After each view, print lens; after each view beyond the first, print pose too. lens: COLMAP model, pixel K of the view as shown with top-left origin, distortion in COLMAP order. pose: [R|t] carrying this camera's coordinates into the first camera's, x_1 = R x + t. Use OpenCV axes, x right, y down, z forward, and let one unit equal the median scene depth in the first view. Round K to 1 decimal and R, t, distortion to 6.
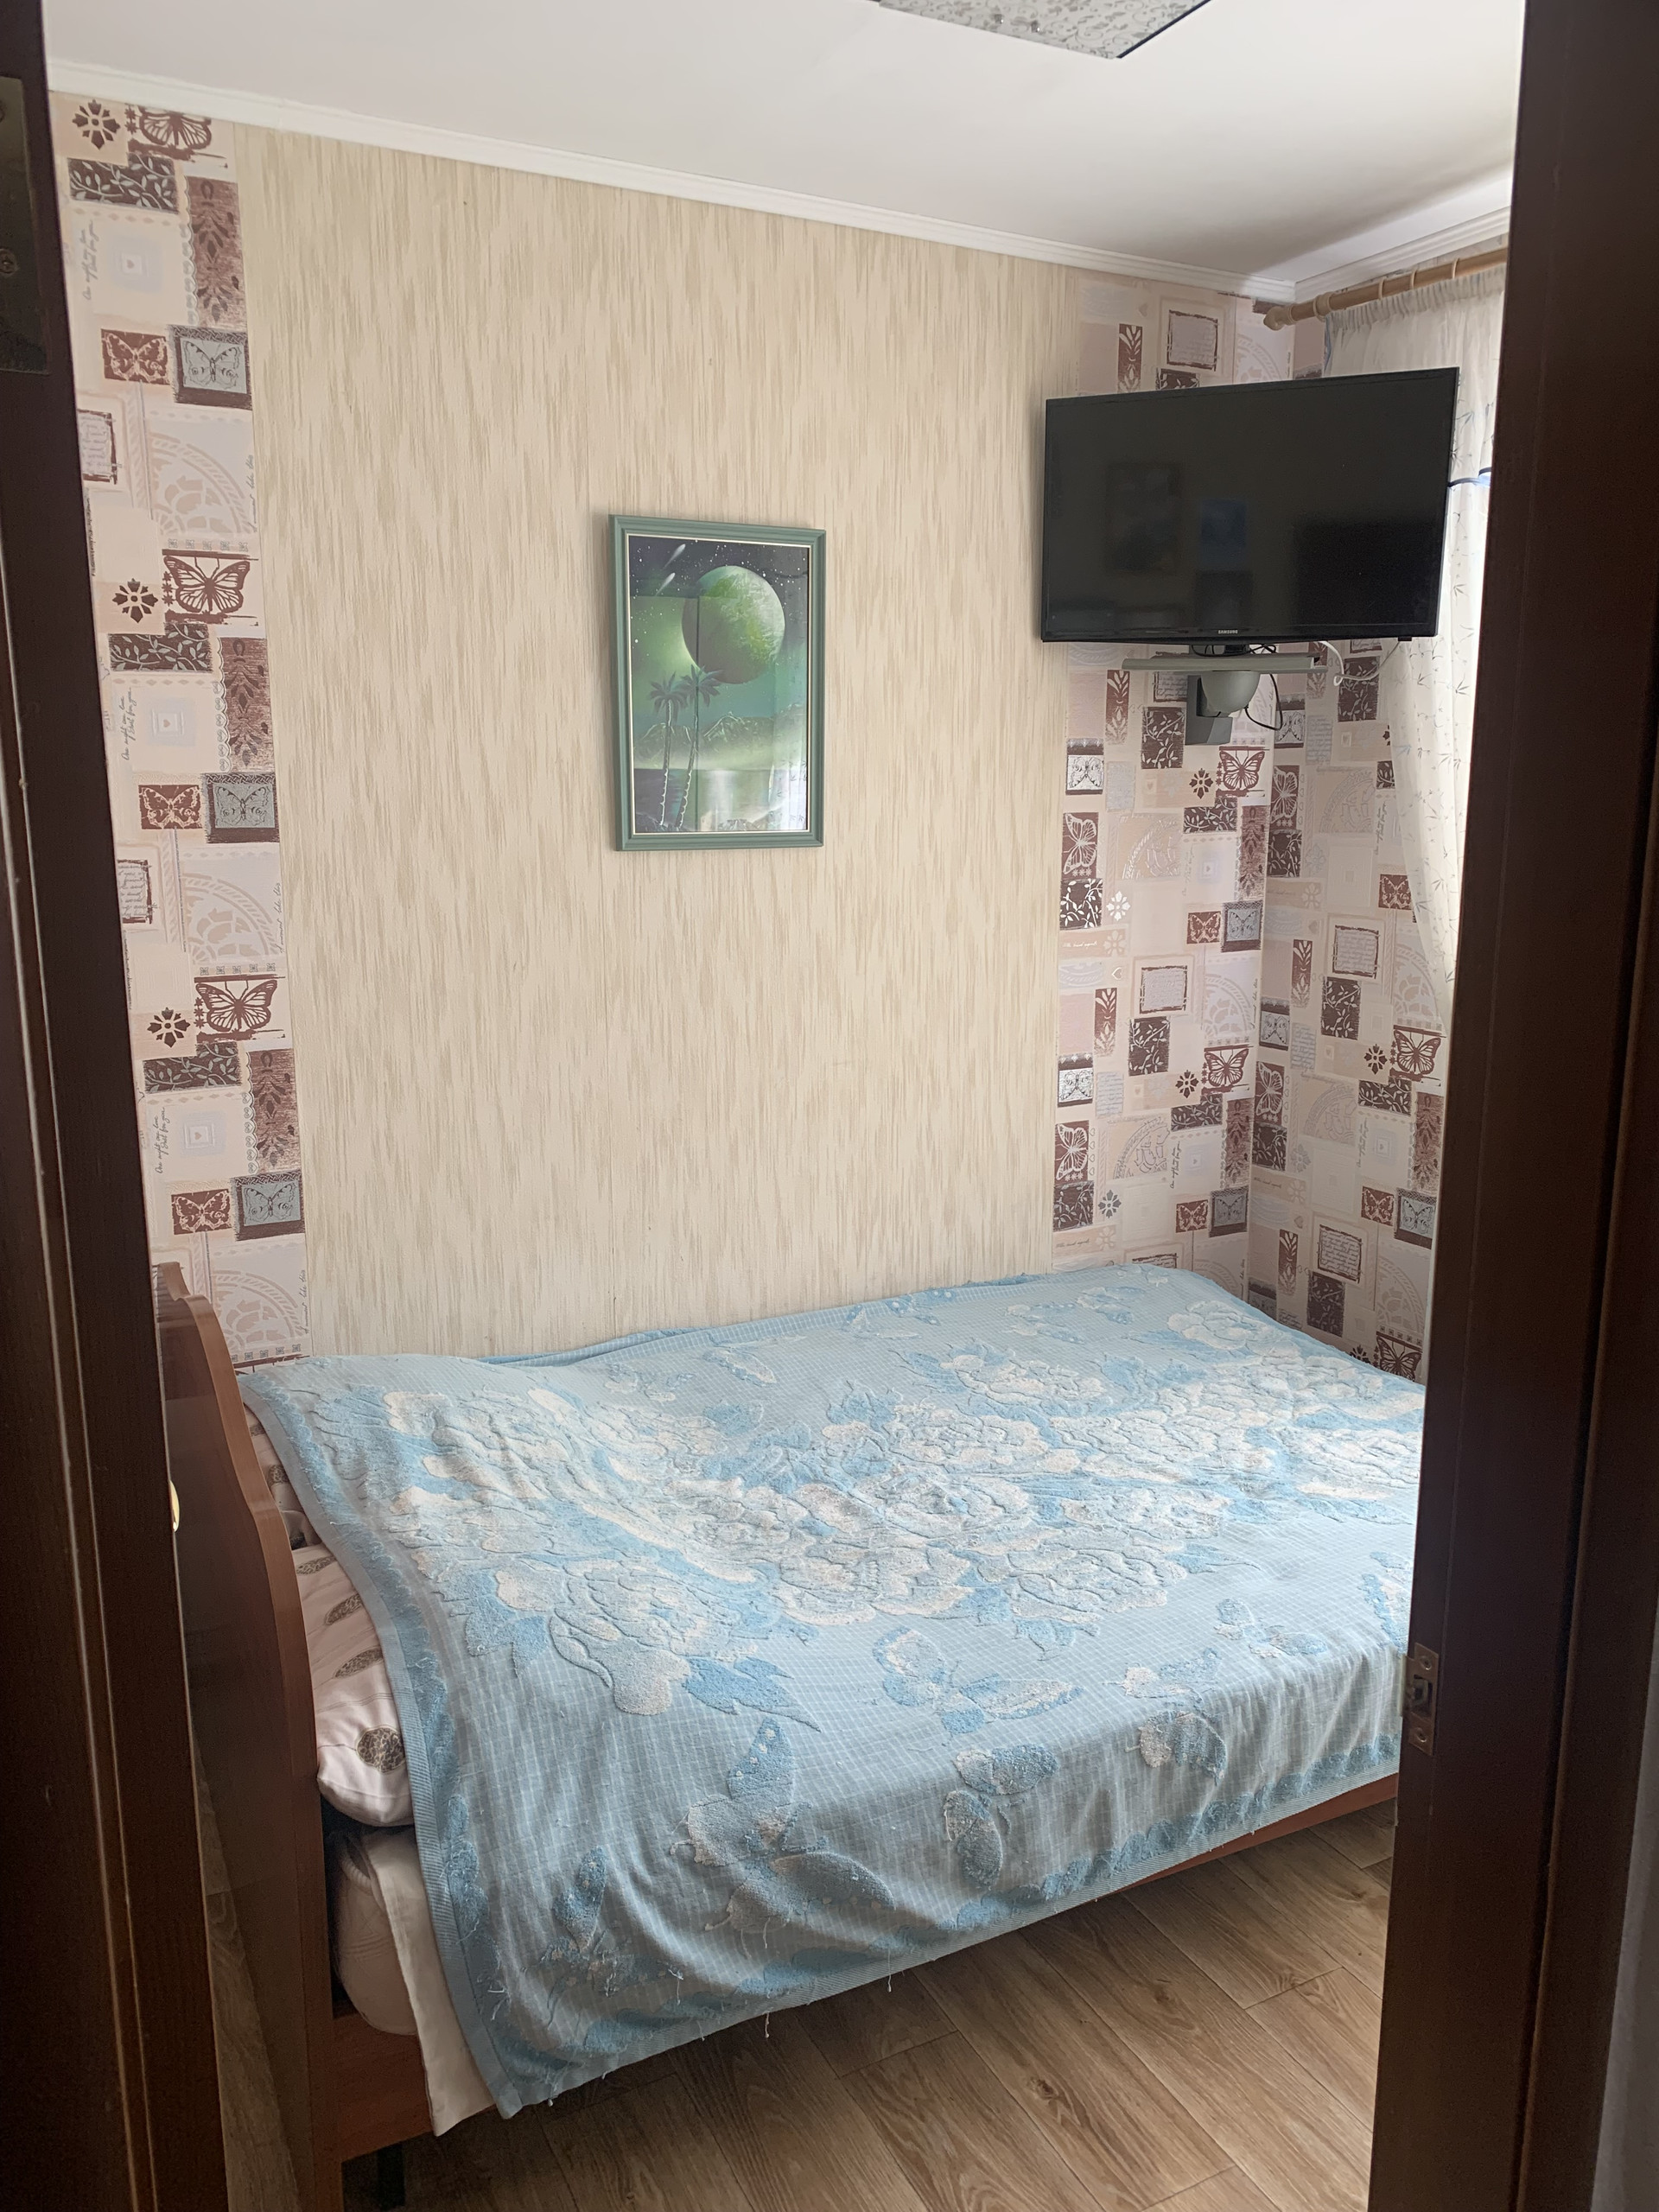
lens RADIAL K [[1700.3, 0, 819.2], [0, 1700.3, 1109.7], [0, 0, 1]] dist [0.034292, -0.031265]
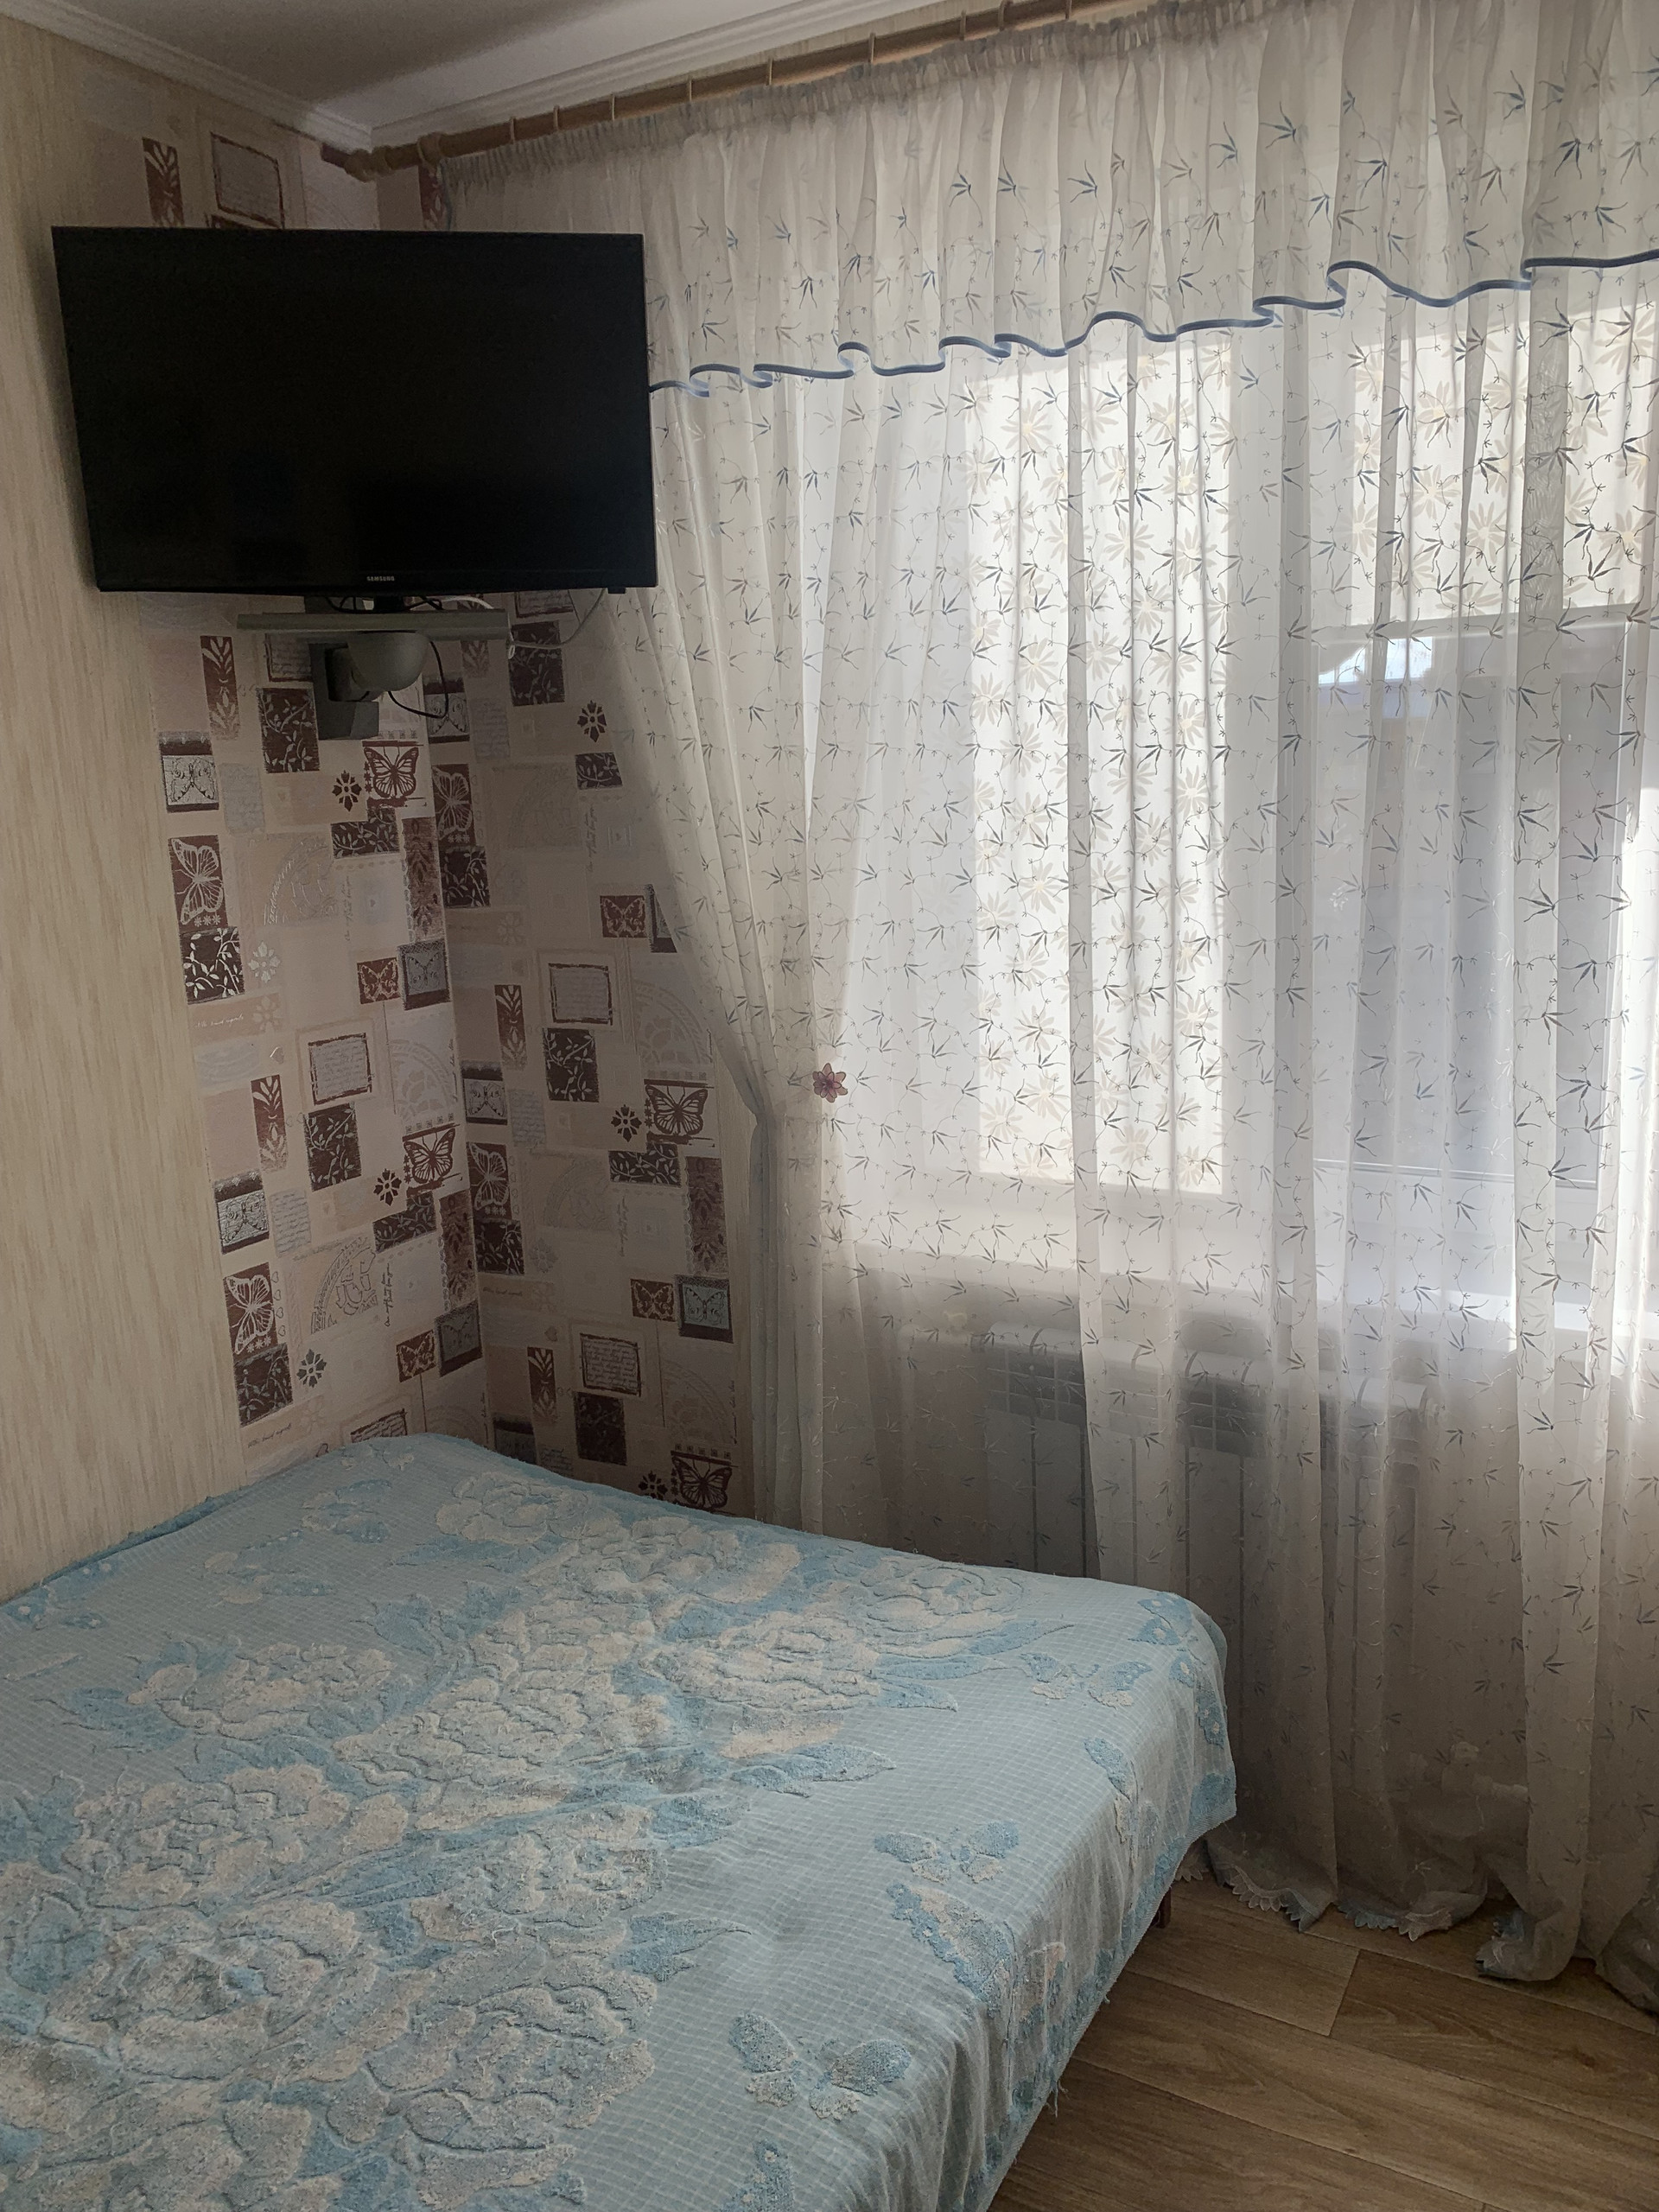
lens RADIAL K [[1700.3, 0, 848.0], [0, 1700.3, 1110.7], [0, 0, 1]] dist [0.034292, -0.031265]
pose [[0.829794, -0.142255, 0.539635, -0.019012], [0.148233, 0.988414, 0.032623, -0.046188], [-0.538024, 0.052921, 0.841267, 0.269265]]
